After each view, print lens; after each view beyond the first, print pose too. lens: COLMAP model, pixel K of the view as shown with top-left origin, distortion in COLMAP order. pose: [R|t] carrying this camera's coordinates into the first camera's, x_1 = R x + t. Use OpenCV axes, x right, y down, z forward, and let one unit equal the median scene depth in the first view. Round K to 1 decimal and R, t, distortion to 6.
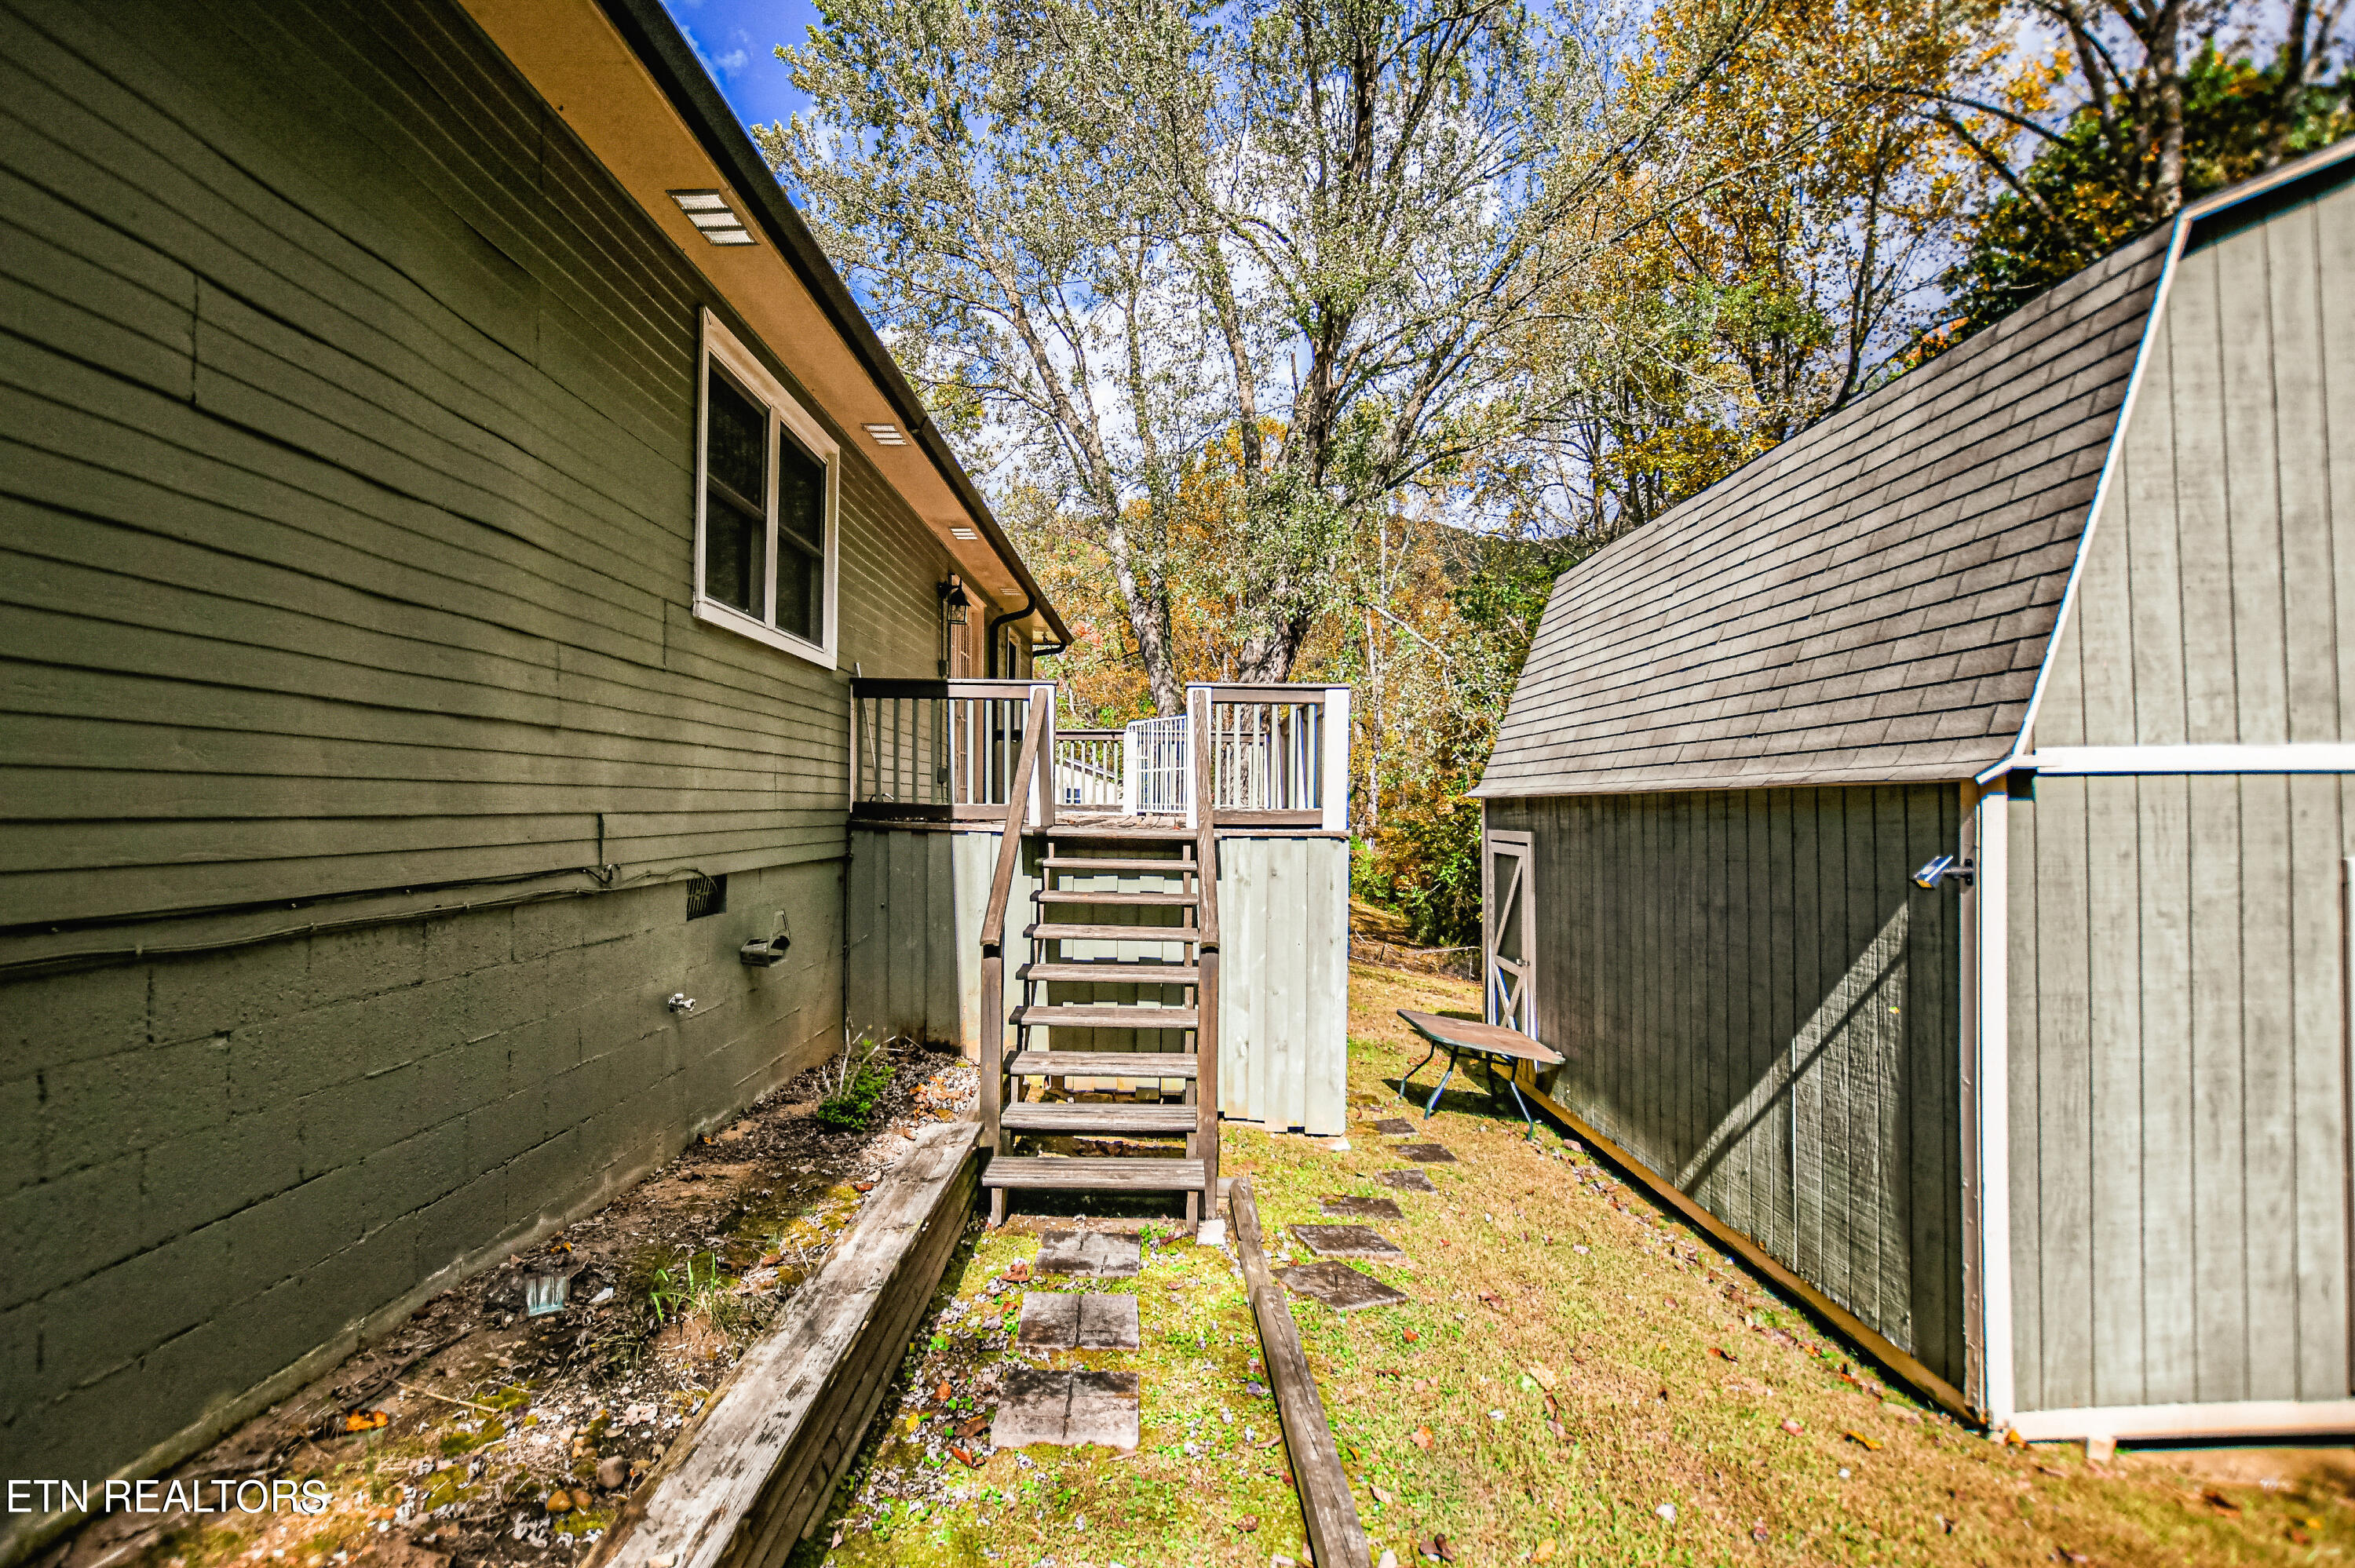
lens RADIAL K [[1108.7, 0, 1161.6], [0, 1108.7, 782.6], [0, 0, 1]] dist [-0.028143, 0.002562]
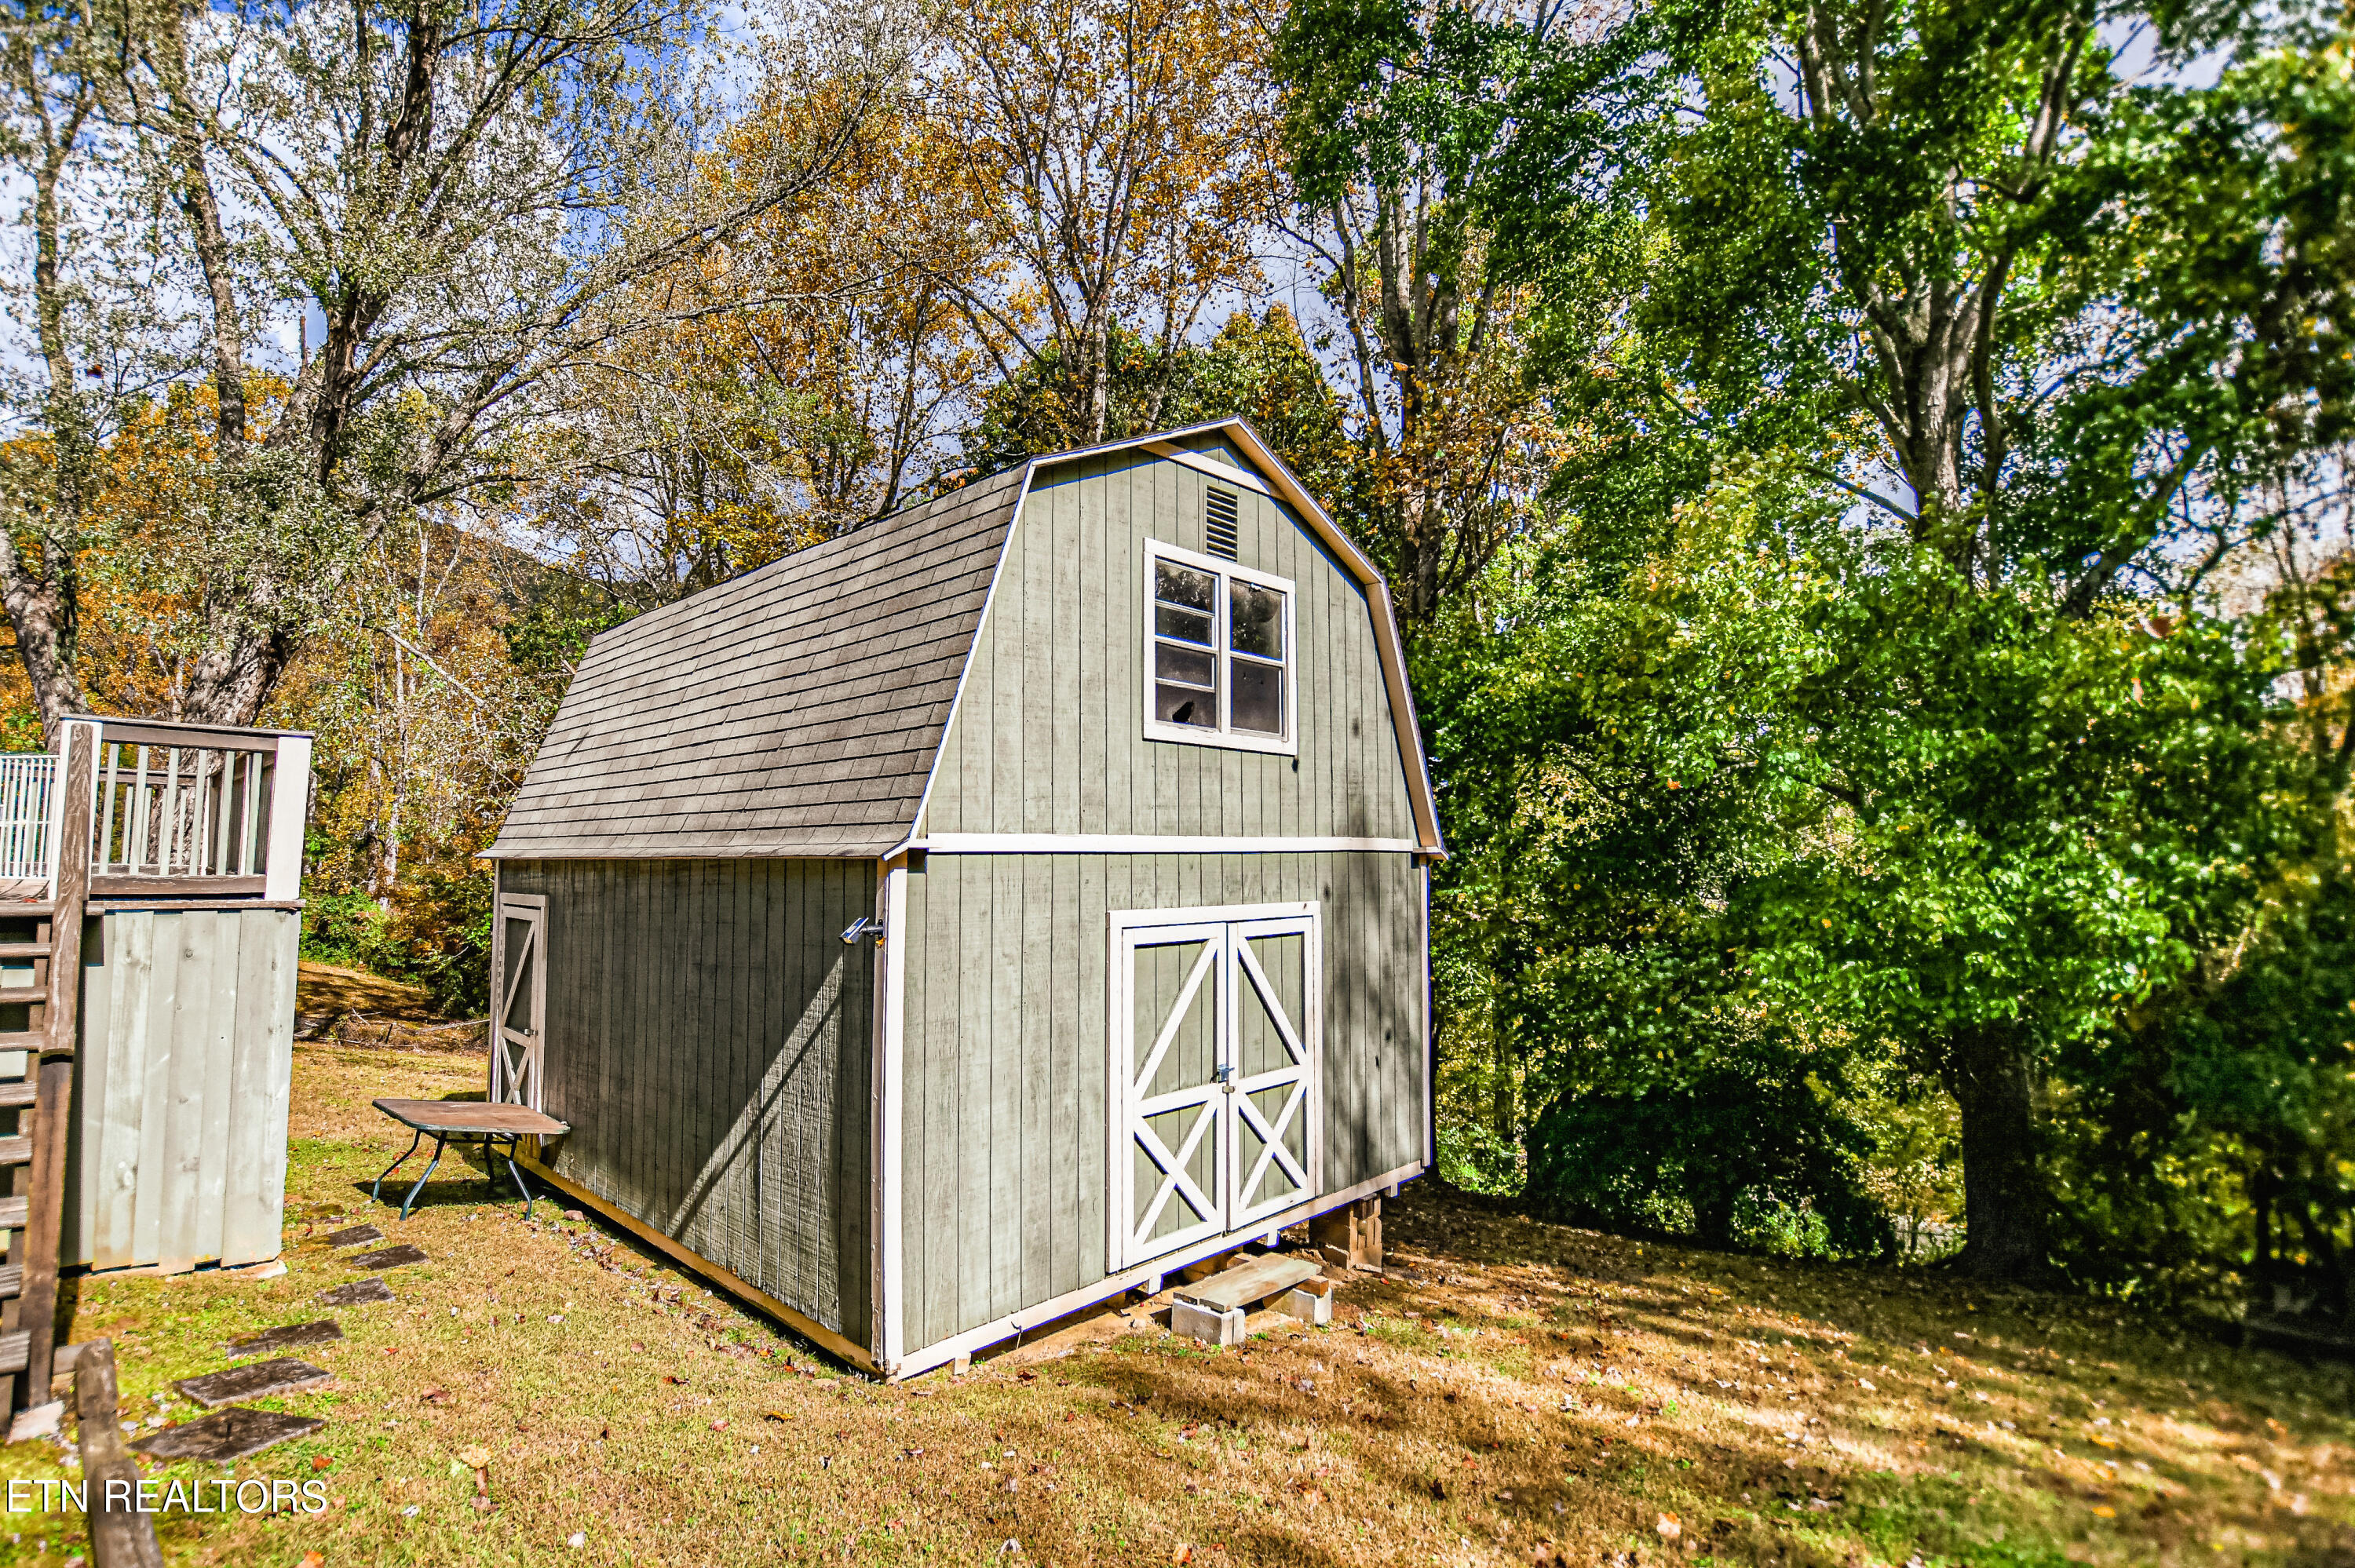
lens RADIAL K [[1108.7, 0, 1156.2], [0, 1108.7, 781.2], [0, 0, 1]] dist [-0.028143, 0.002562]
pose [[0.701450, 0.053799, 0.710685, 0.028716], [-0.019036, 0.998205, -0.056777, -0.015842], [-0.712465, 0.026298, 0.701215, -0.089577]]
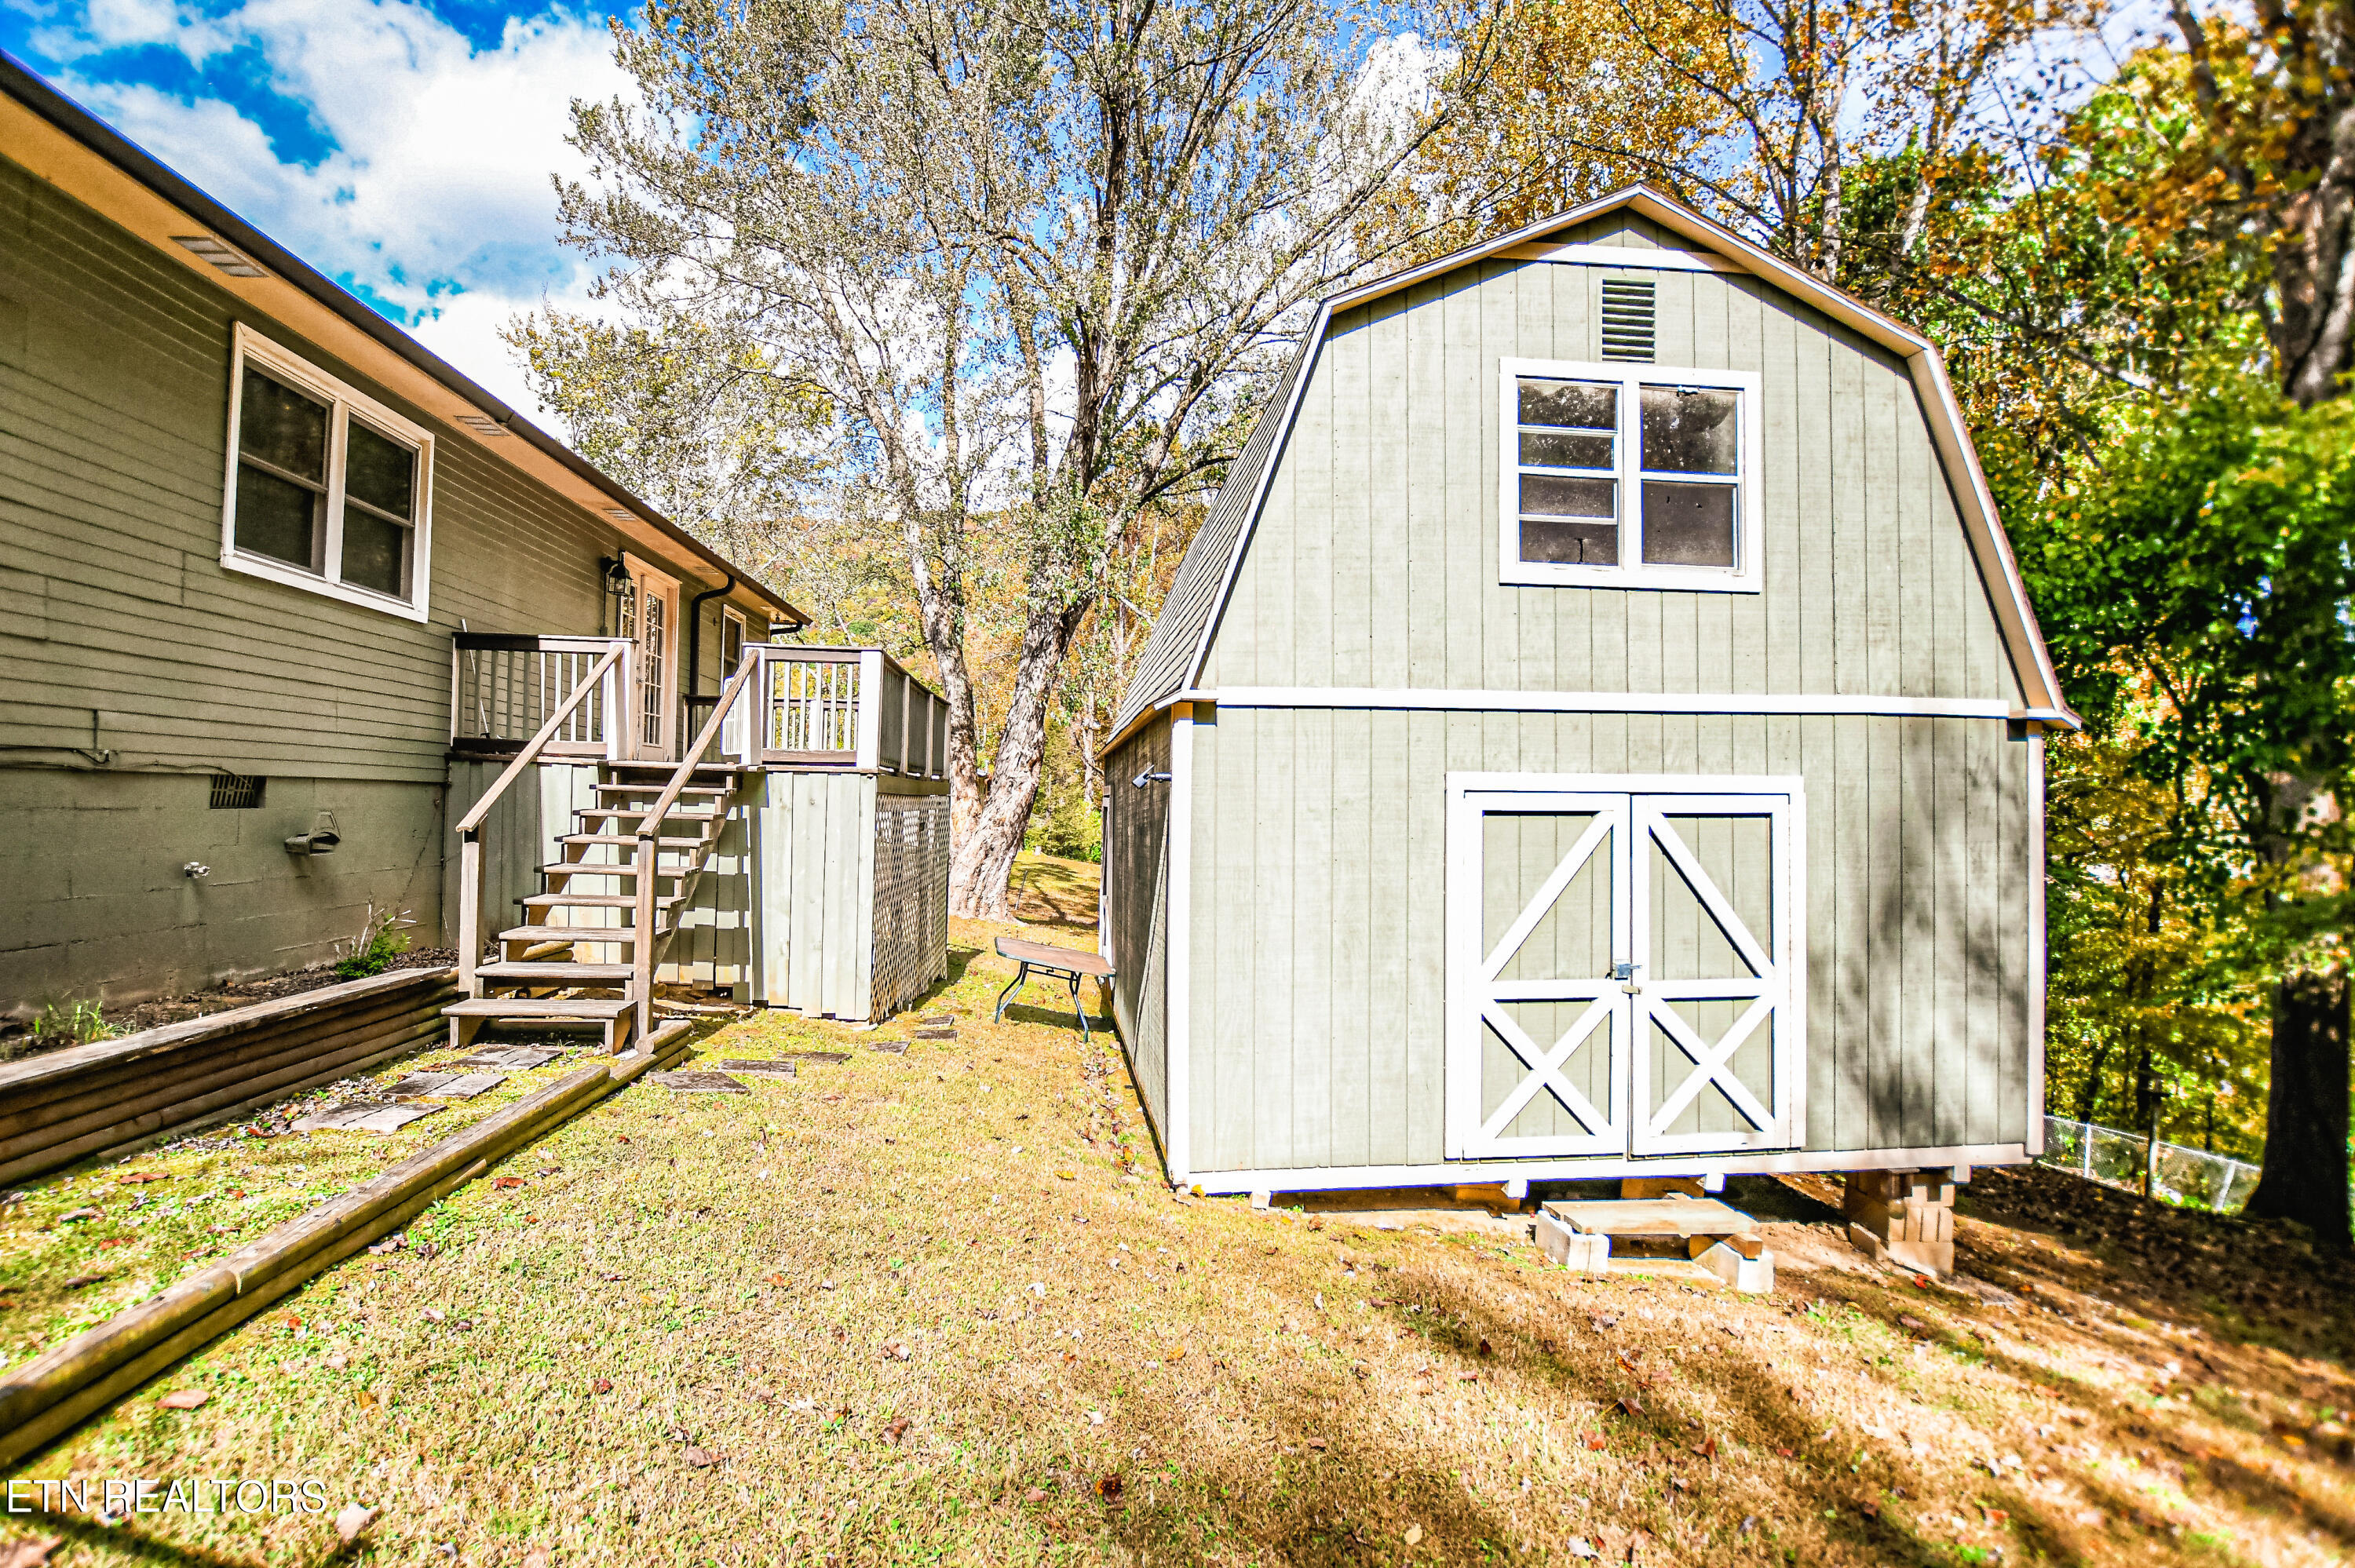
lens RADIAL K [[1108.7, 0, 1169.6], [0, 1108.7, 780.8], [0, 0, 1]] dist [-0.028143, 0.002562]
pose [[0.995499, 0.016039, 0.093400, 0.412532], [-0.015810, 0.999870, -0.003192, 0.061945], [-0.093439, 0.001701, 0.995624, -0.256155]]
